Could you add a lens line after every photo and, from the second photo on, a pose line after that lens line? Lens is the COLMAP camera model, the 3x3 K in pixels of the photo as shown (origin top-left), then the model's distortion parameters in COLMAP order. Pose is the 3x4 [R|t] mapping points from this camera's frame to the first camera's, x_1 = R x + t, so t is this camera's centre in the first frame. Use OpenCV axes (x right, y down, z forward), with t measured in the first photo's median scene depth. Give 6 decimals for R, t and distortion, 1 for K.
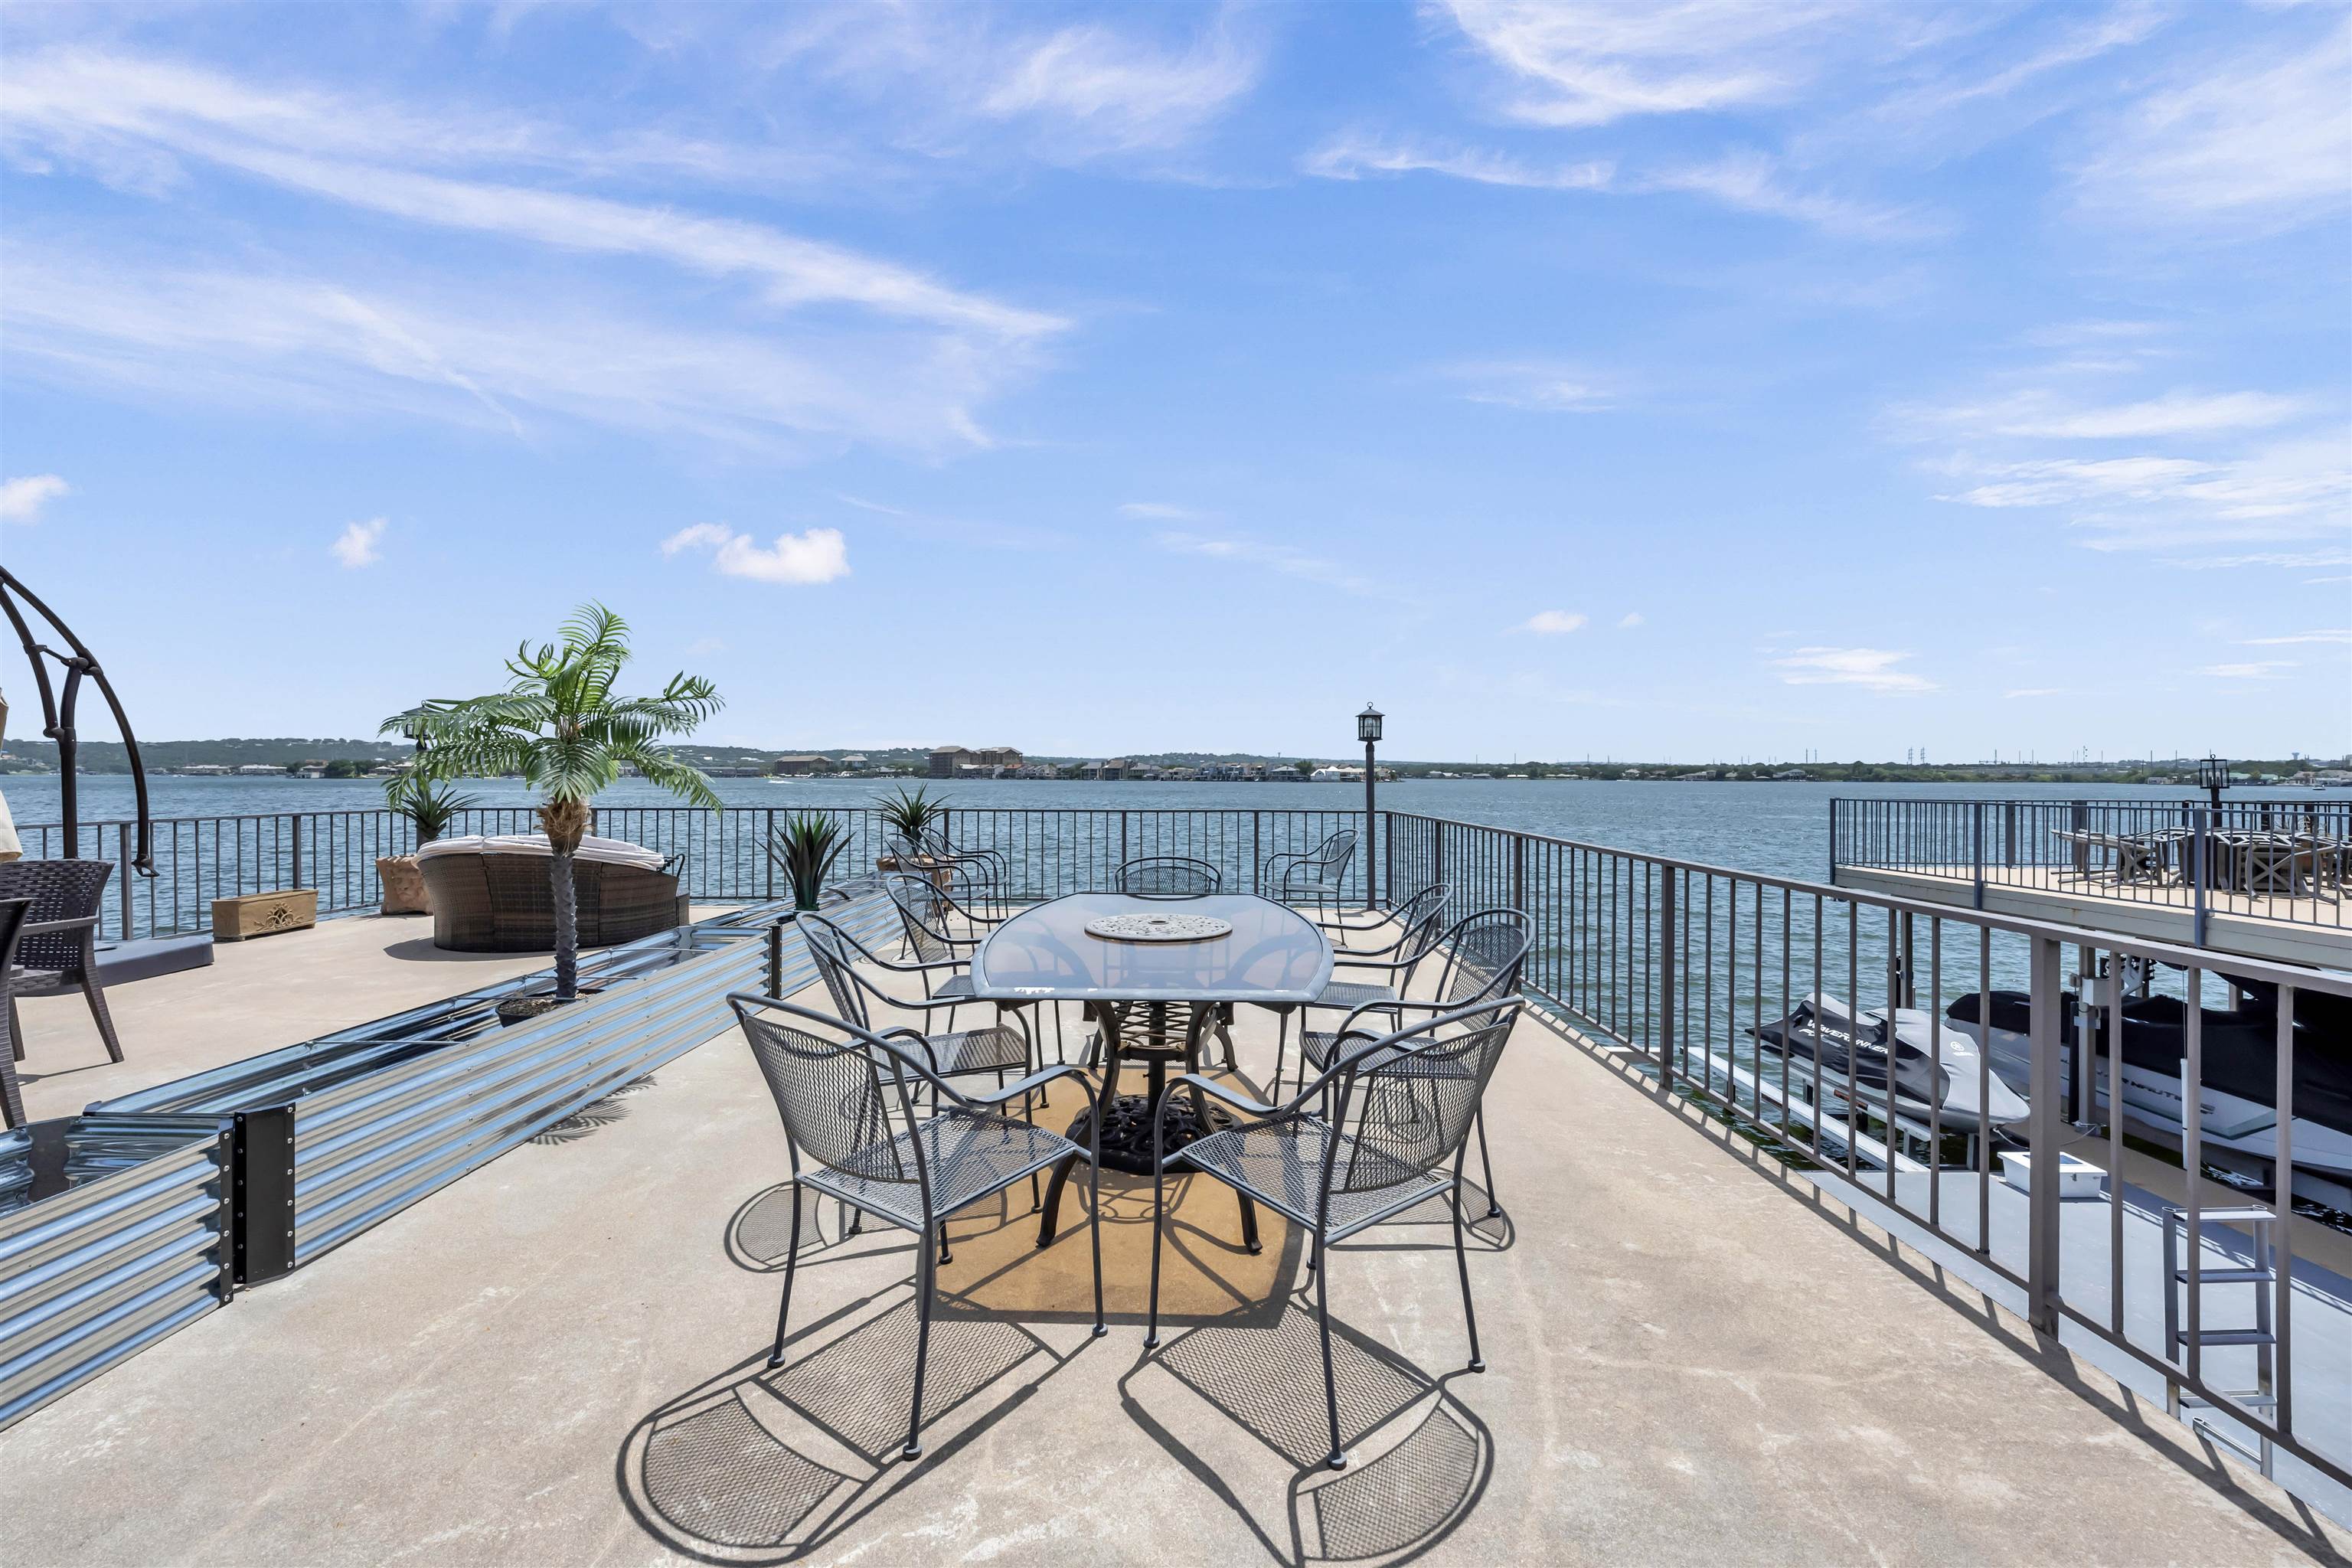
lens RADIAL K [[941.6, 0, 1175.6], [0, 941.6, 781.1], [0, 0, 1]] dist [0.000474, -0.000394]
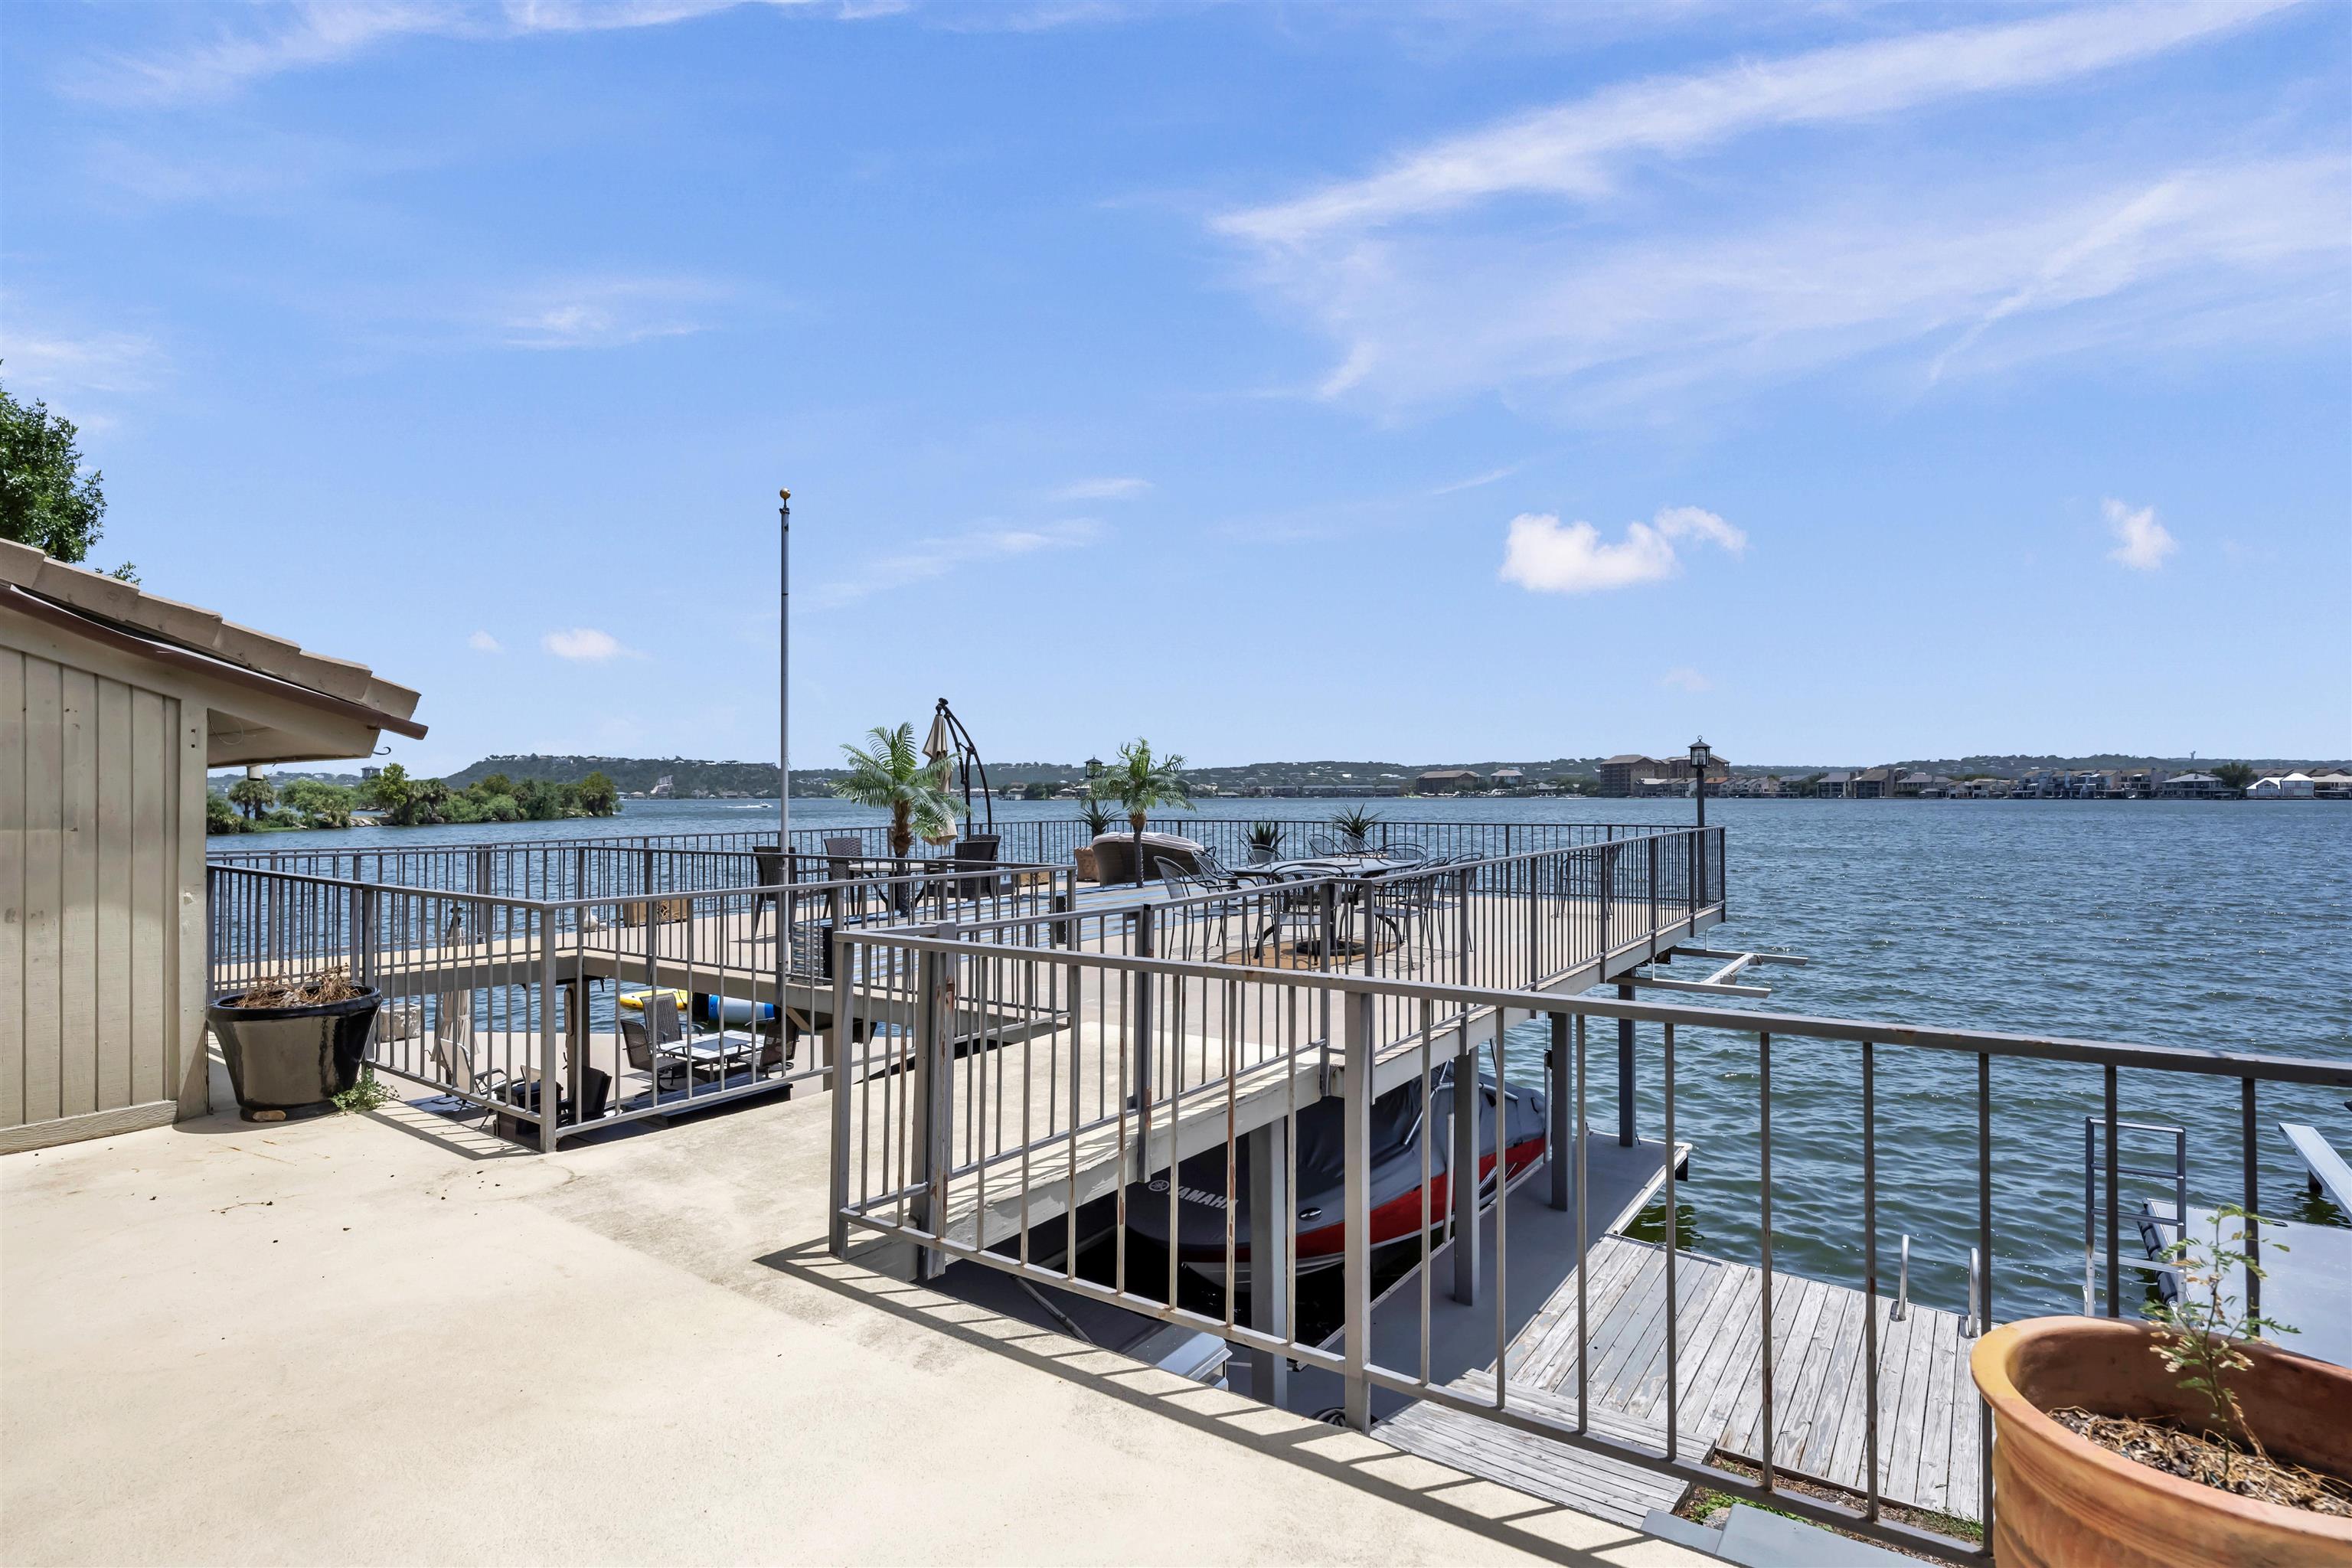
lens RADIAL K [[1167.5, 0, 1190.3], [0, 1167.5, 792.6], [0, 0, 1]] dist [0.001513, 0.000139]
pose [[0.829130, -0.007562, -0.559005, 0.558126], [0.003779, 0.999961, -0.007923, -0.000690], [0.559043, 0.004457, 0.829126, -0.696195]]
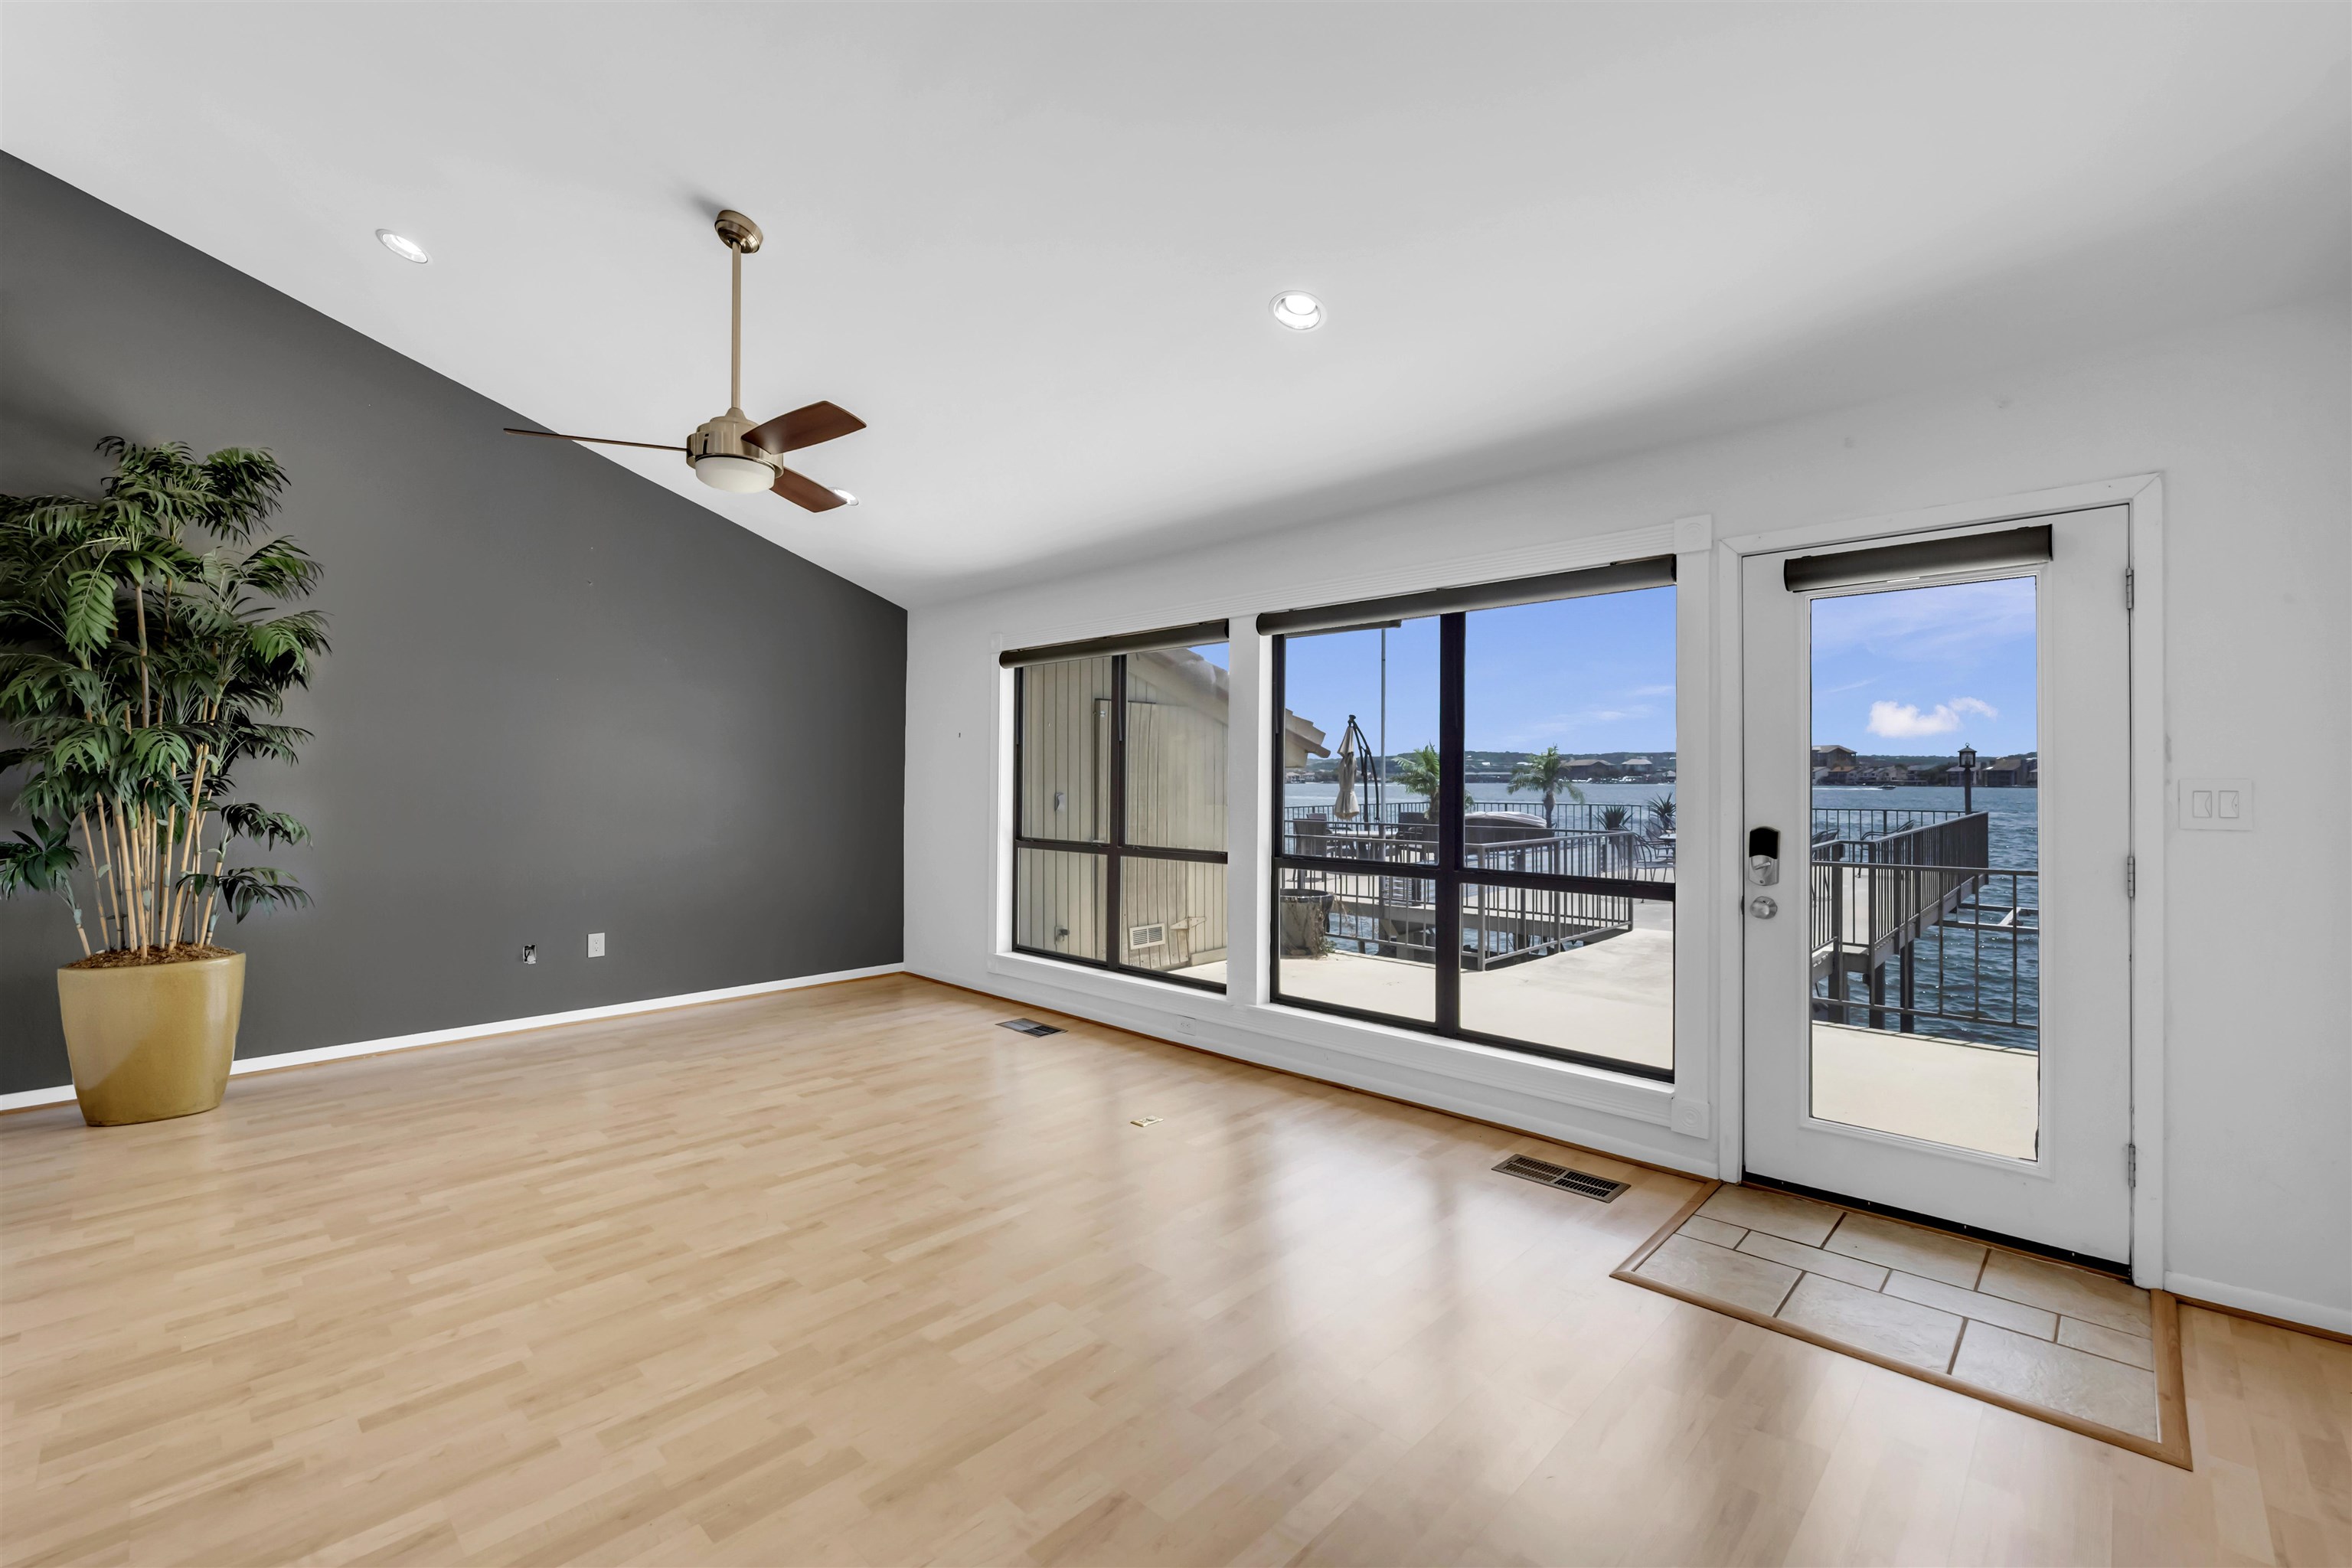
lens RADIAL K [[995.8, 0, 1194.0], [0, 995.8, 776.4], [0, 0, 1]] dist [0.000955, 0.000741]
pose [[0.733572, -0.004594, -0.679596, 0.434953], [-0.002378, 0.999954, -0.009326, -0.007771], [0.679607, 0.008457, 0.733527, -1.254044]]
